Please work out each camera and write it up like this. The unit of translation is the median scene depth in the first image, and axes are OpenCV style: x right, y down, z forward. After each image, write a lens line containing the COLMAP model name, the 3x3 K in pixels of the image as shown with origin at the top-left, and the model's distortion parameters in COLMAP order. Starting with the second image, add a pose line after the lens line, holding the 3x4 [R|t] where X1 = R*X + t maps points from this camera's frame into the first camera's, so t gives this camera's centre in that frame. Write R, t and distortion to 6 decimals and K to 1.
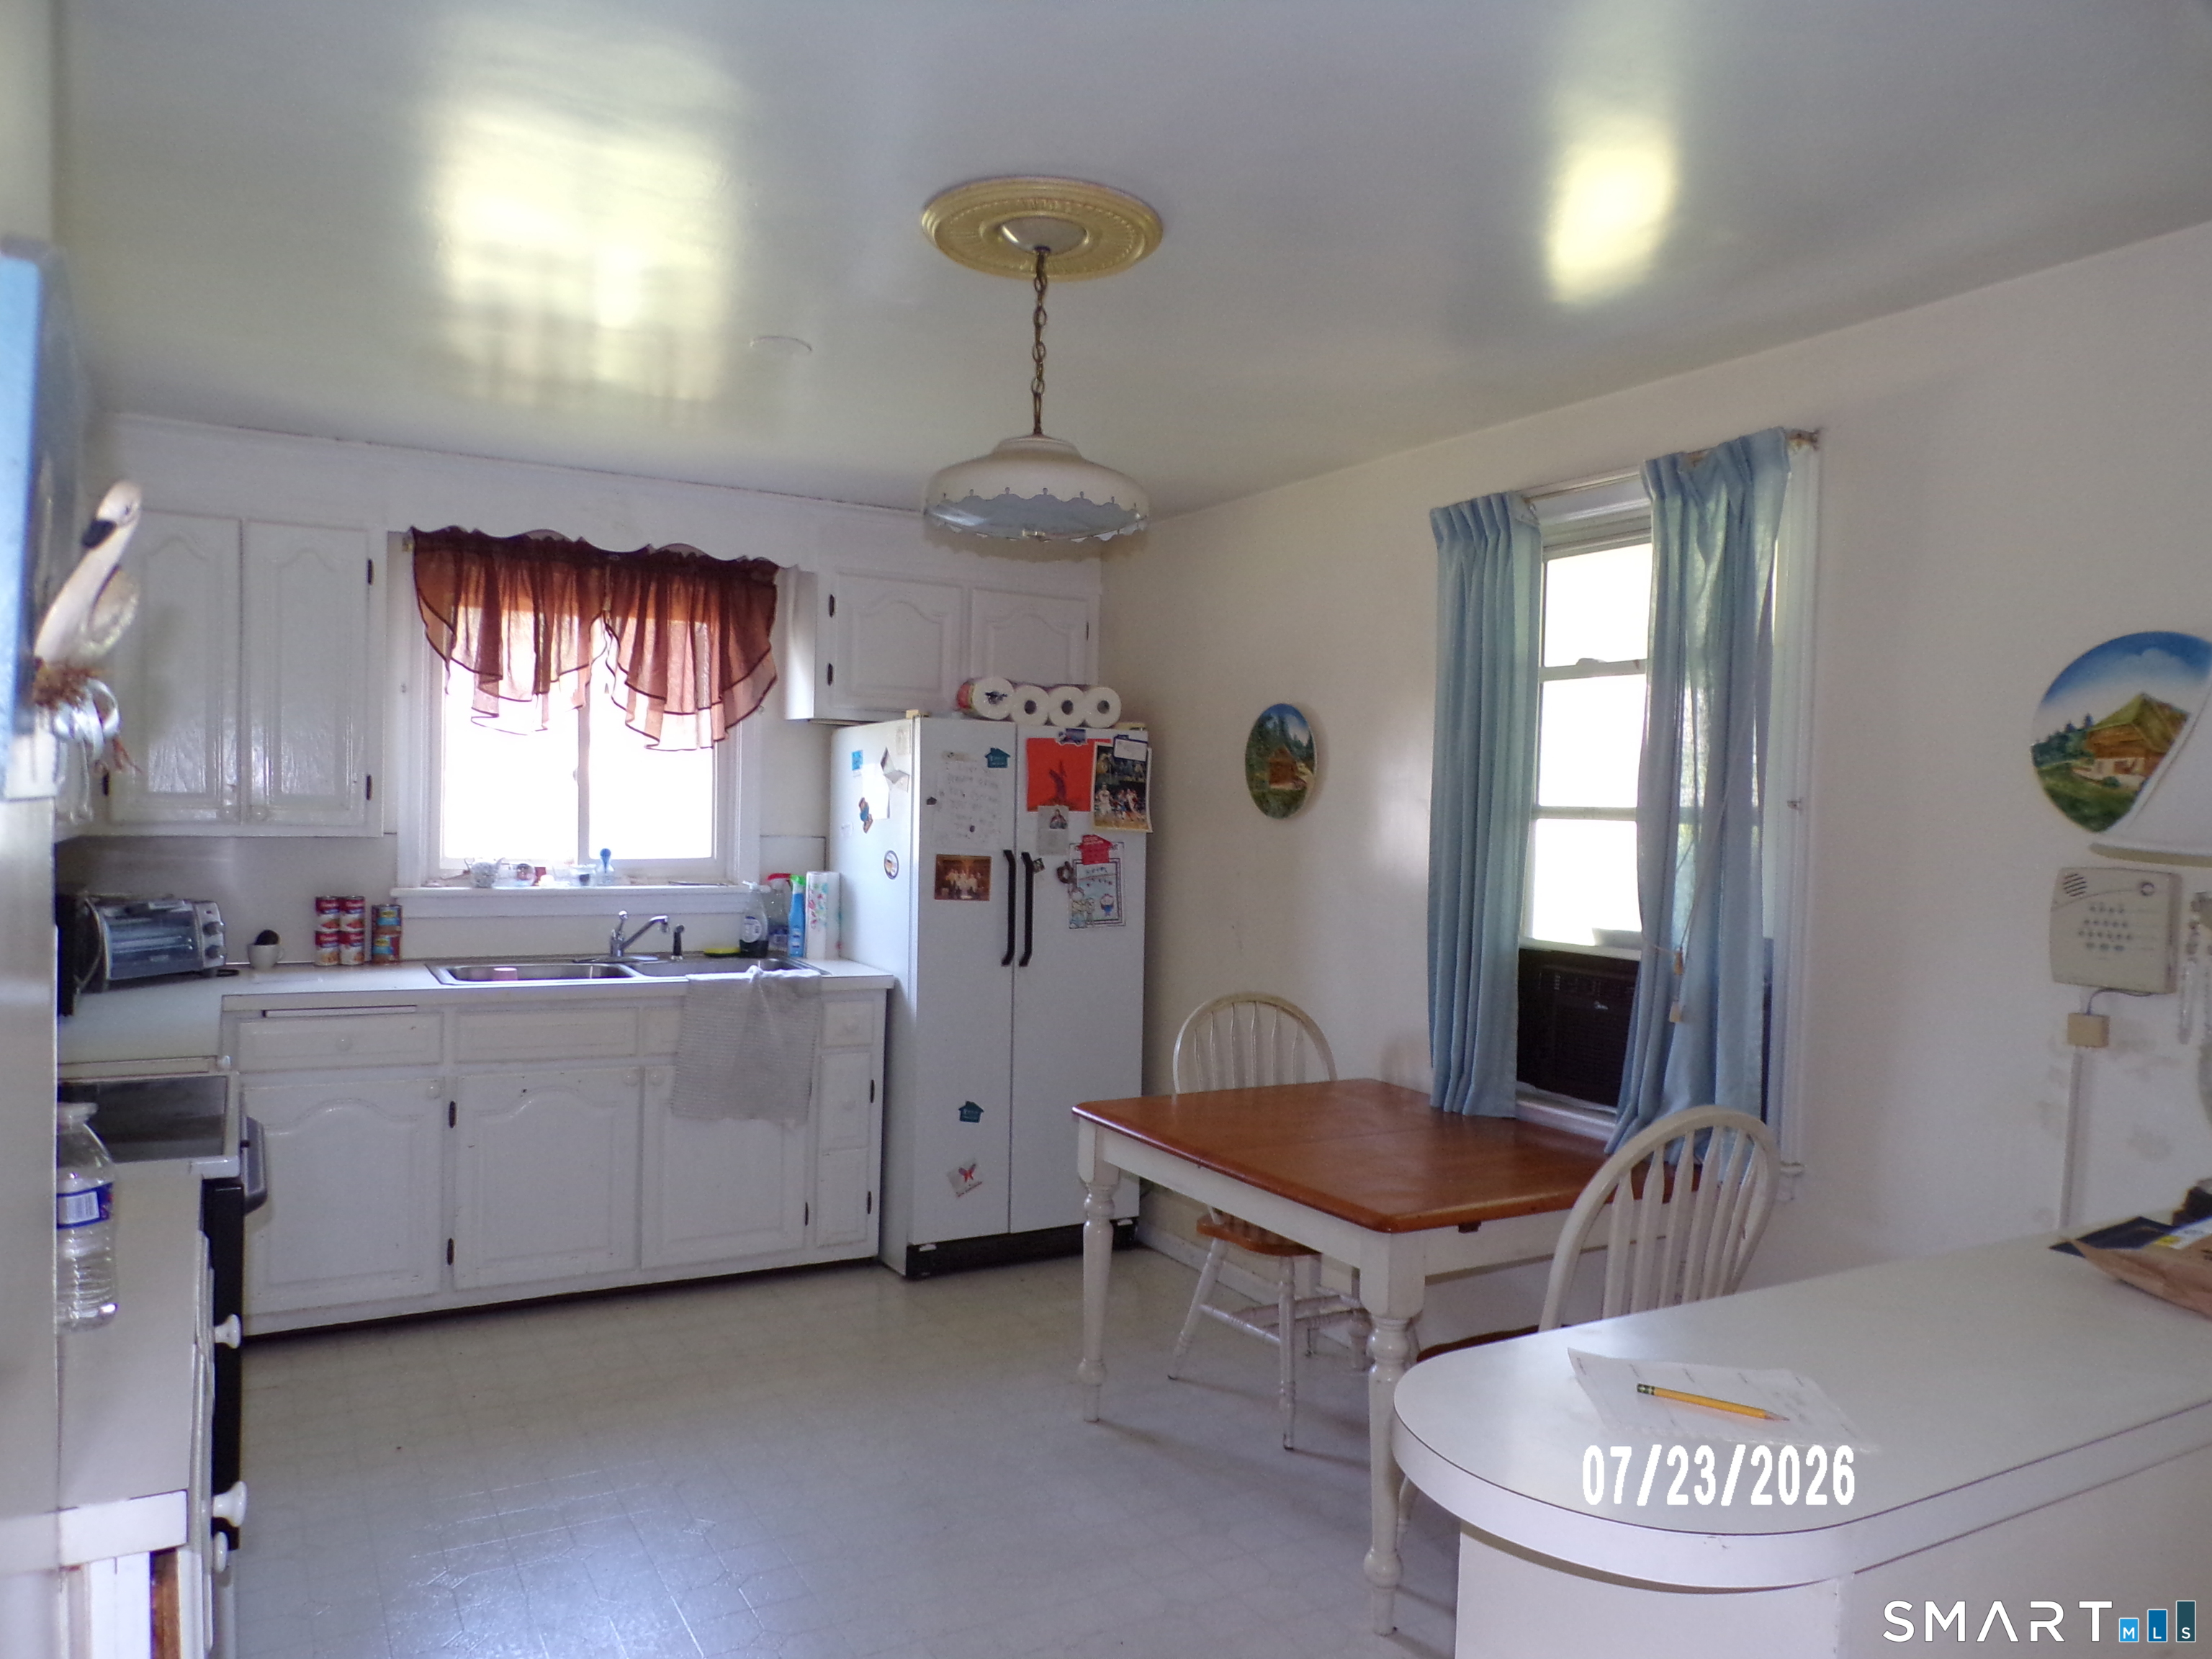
lens RADIAL K [[1522.4, 0, 1098.4], [0, 1522.4, 837.0], [0, 0, 1]] dist [-0.002918, 0.006726]
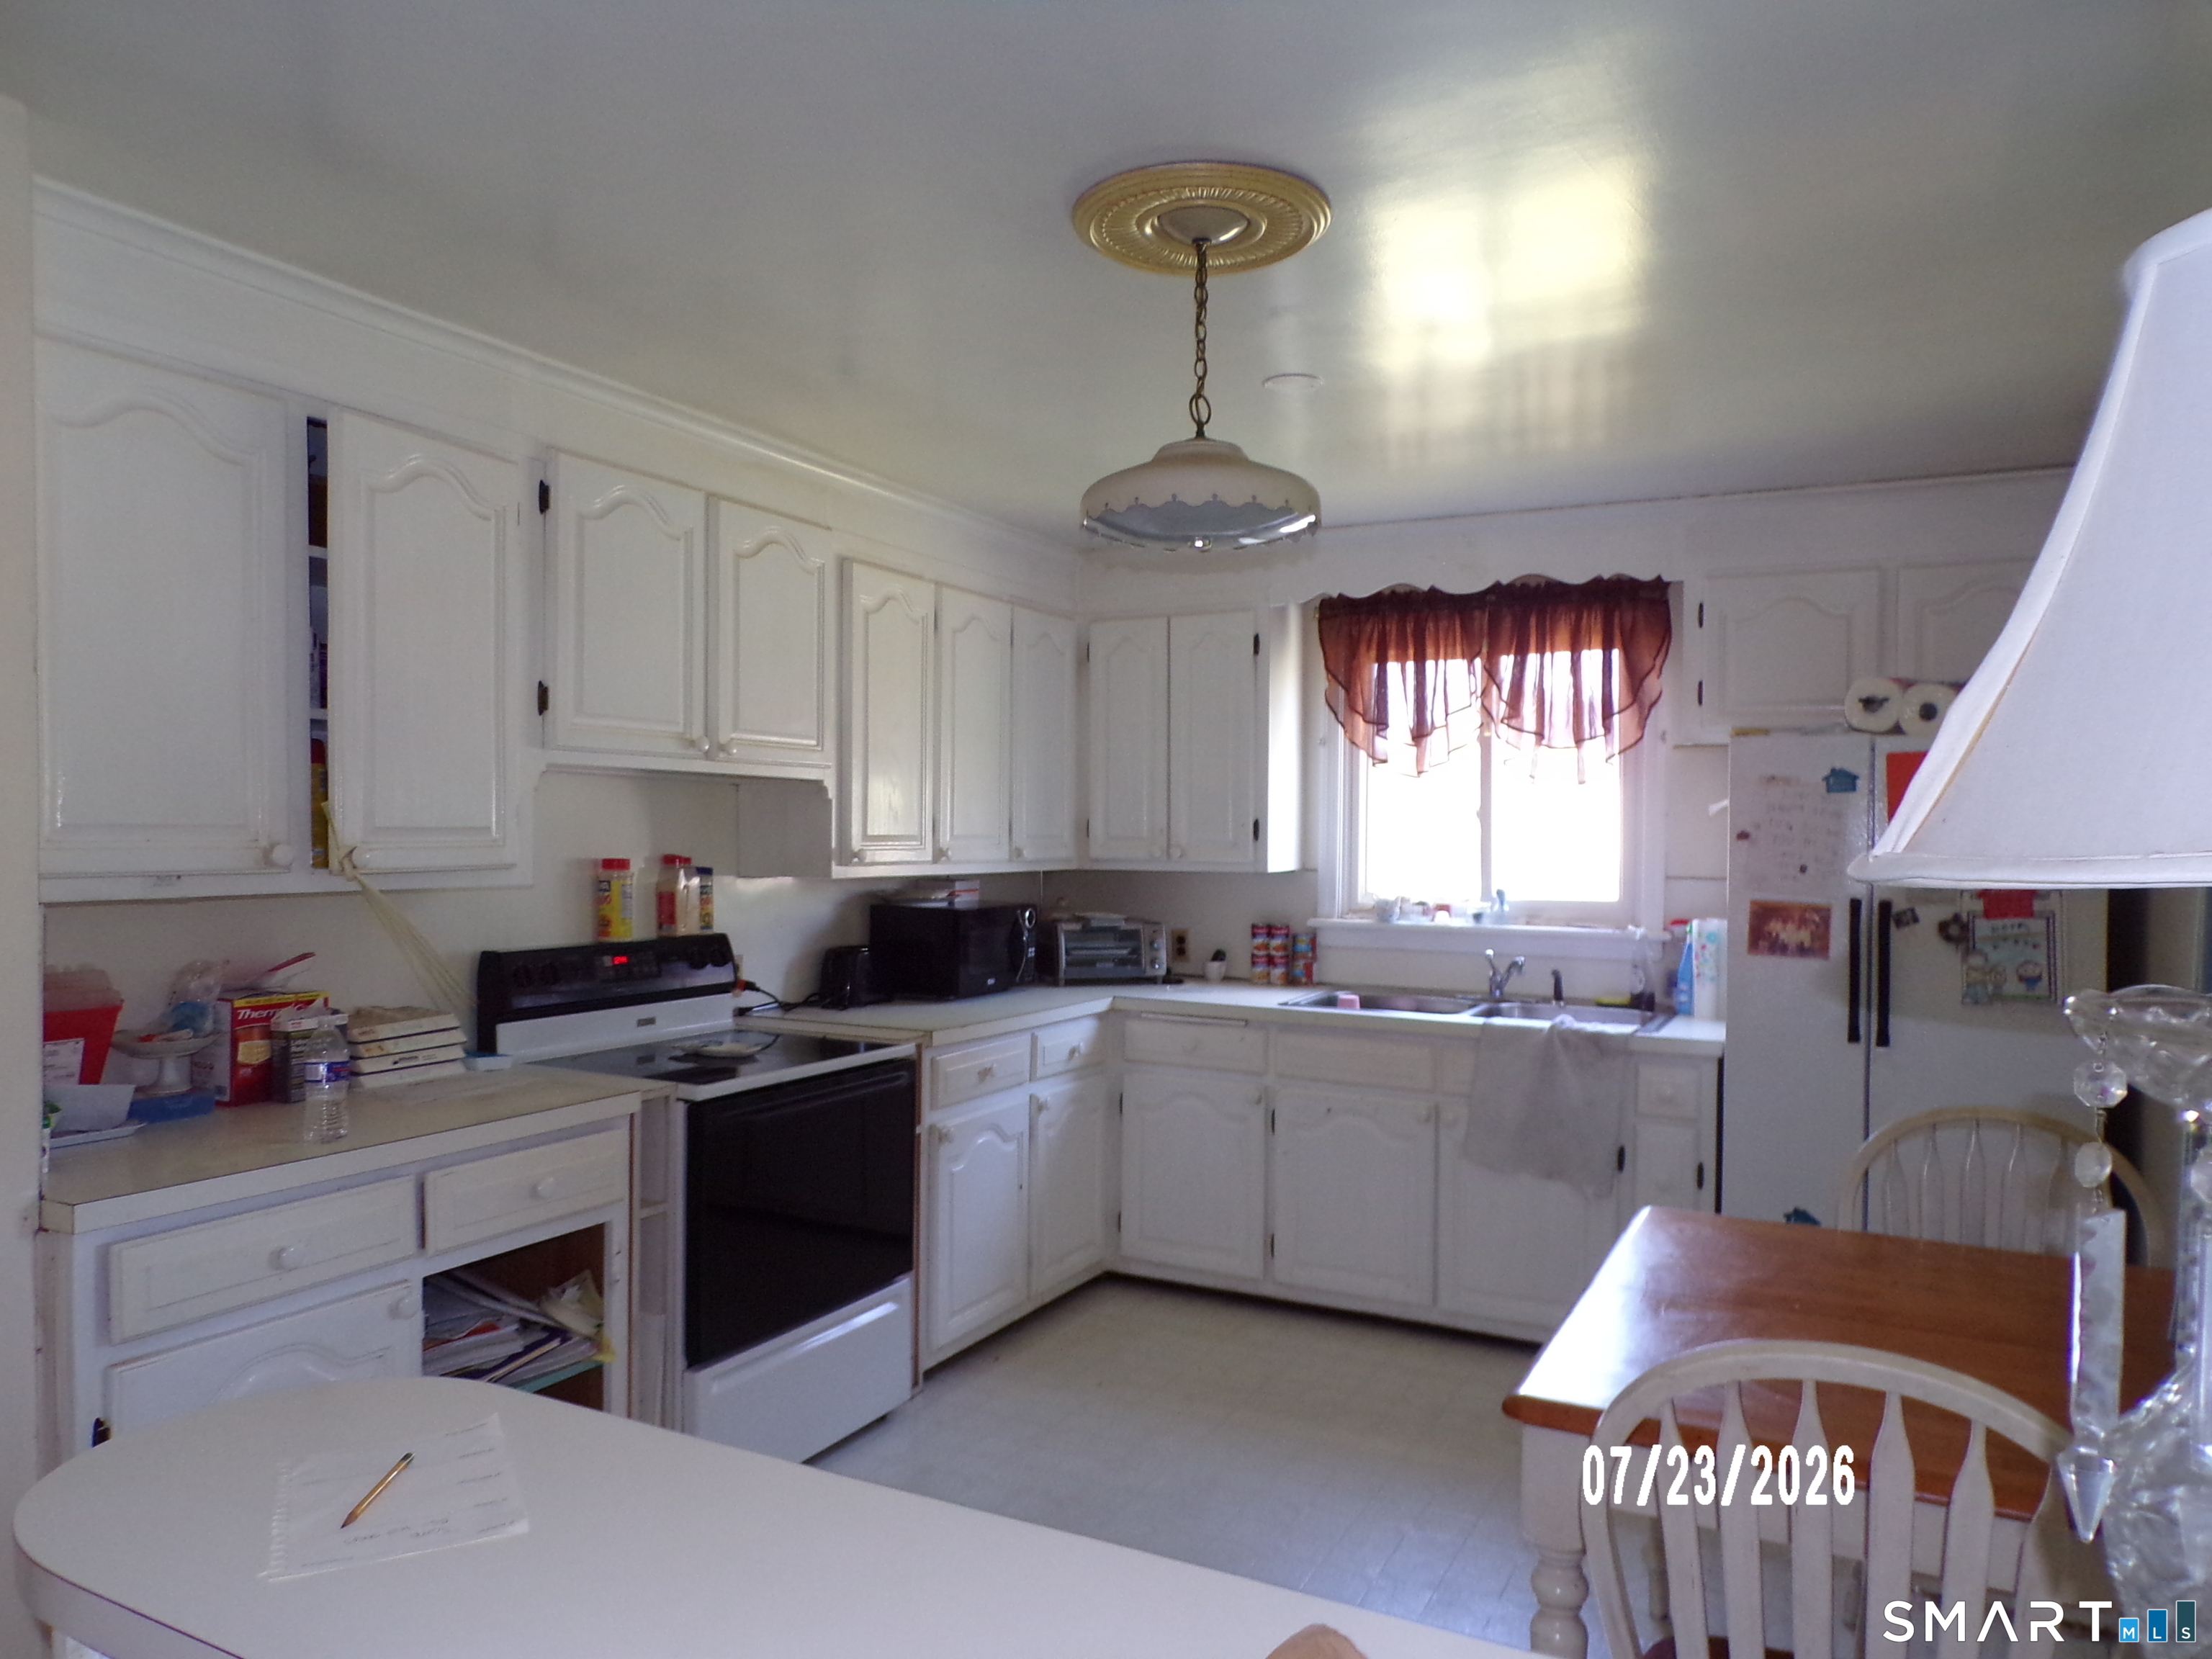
lens RADIAL K [[1522.4, 0, 1100.6], [0, 1522.4, 830.1], [0, 0, 1]] dist [-0.002918, 0.006726]
pose [[0.539124, -0.016307, -0.842069, 0.393707], [-0.013548, 0.999515, -0.028030, 0.001494], [0.842118, 0.026520, 0.538641, 0.249090]]
